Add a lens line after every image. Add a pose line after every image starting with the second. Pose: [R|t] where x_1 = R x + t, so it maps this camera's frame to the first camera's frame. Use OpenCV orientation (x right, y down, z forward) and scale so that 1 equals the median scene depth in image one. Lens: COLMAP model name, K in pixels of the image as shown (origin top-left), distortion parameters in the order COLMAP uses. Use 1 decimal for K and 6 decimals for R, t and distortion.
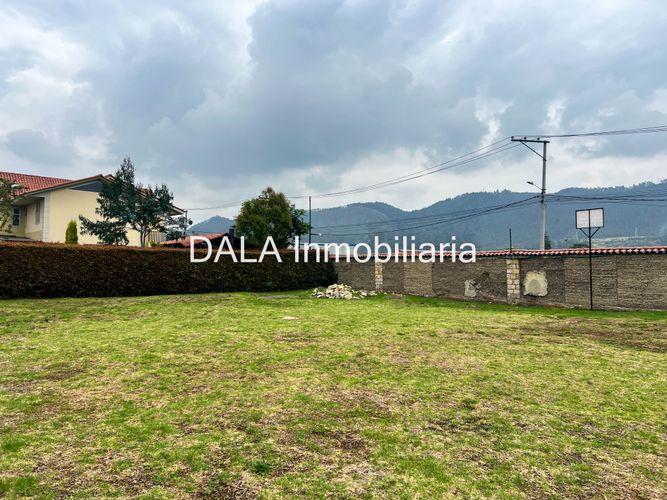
lens RADIAL K [[501.4, 0, 330.0], [0, 501.4, 242.0], [0, 0, 1]] dist [0.054495, -0.064809]
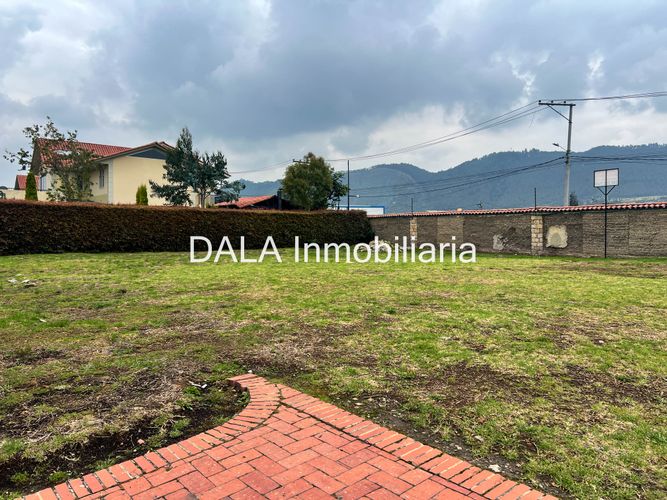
lens RADIAL K [[501.4, 0, 339.4], [0, 501.4, 242.0], [0, 0, 1]] dist [0.054495, -0.064809]
pose [[0.999504, -0.006955, -0.030704, -0.033866], [0.009234, 0.997162, 0.074722, 0.004343], [0.030097, -0.074969, 0.996732, -0.109045]]
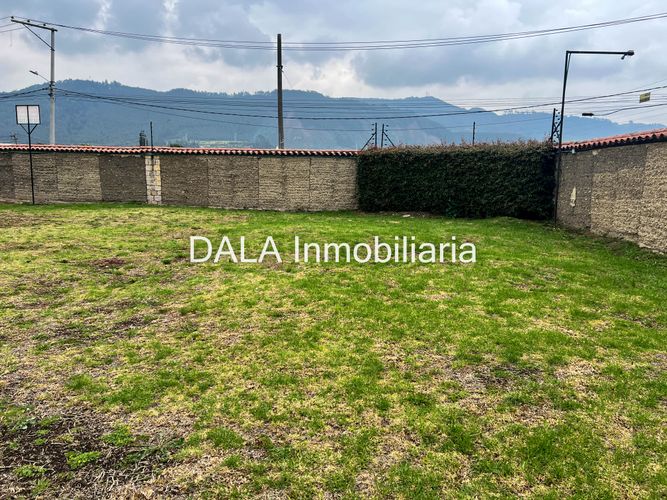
lens RADIAL K [[501.4, 0, 333.2], [0, 501.4, 247.1], [0, 0, 1]] dist [0.054495, -0.064809]
pose [[0.744535, -0.081813, 0.662551, 0.195291], [-0.057424, 0.980935, 0.185657, -0.007198], [-0.665109, -0.176274, 0.725643, -0.133798]]
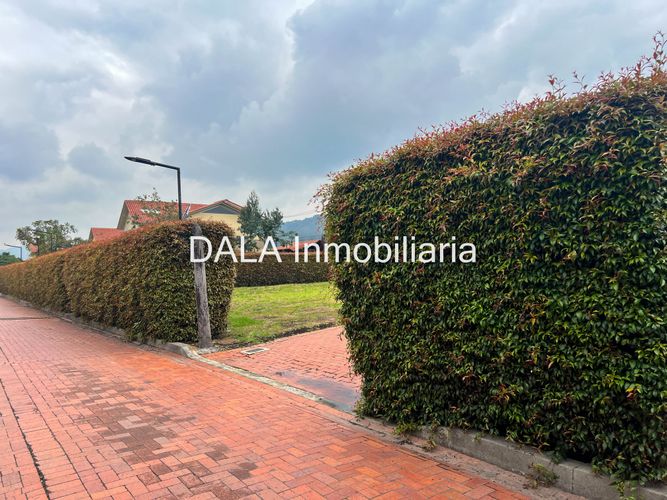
lens RADIAL K [[501.4, 0, 343.3], [0, 501.4, 251.8], [0, 0, 1]] dist [0.054495, -0.064809]
pose [[0.995081, -0.043225, -0.089139, -0.022629], [0.045326, 0.998737, 0.021674, -0.012746], [0.088090, -0.025607, 0.995783, -0.404491]]
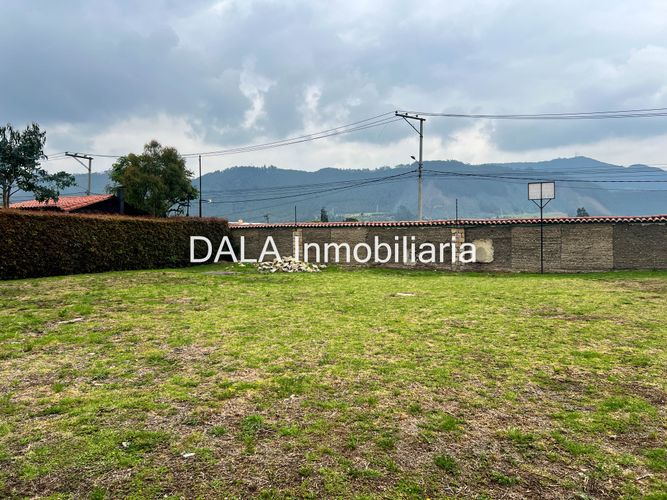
lens RADIAL K [[501.4, 0, 333.5], [0, 501.4, 241.5], [0, 0, 1]] dist [0.054495, -0.064809]
pose [[0.895435, -0.008235, 0.445116, -0.272511], [-0.015350, 0.998663, 0.049357, 0.011597], [-0.444928, -0.051028, 0.894111, 0.152567]]
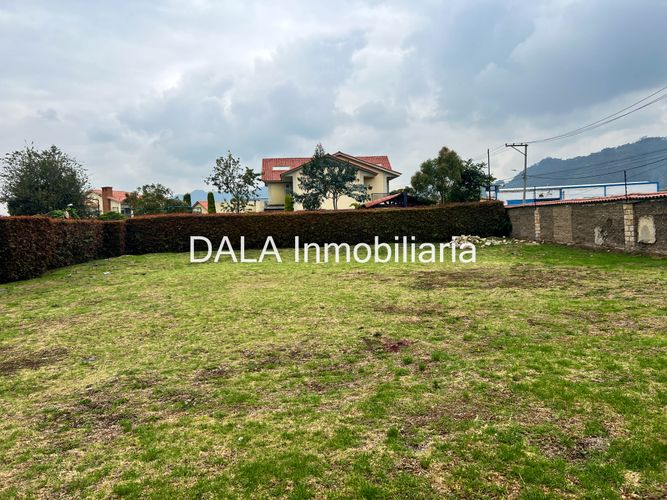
lens RADIAL K [[501.4, 0, 328.7], [0, 501.4, 241.8], [0, 0, 1]] dist [0.054495, -0.064809]
pose [[0.798651, -0.014919, -0.601609, 0.396439], [0.076638, 0.994075, 0.077087, -0.008436], [0.596894, -0.107672, 0.795062, -0.057131]]
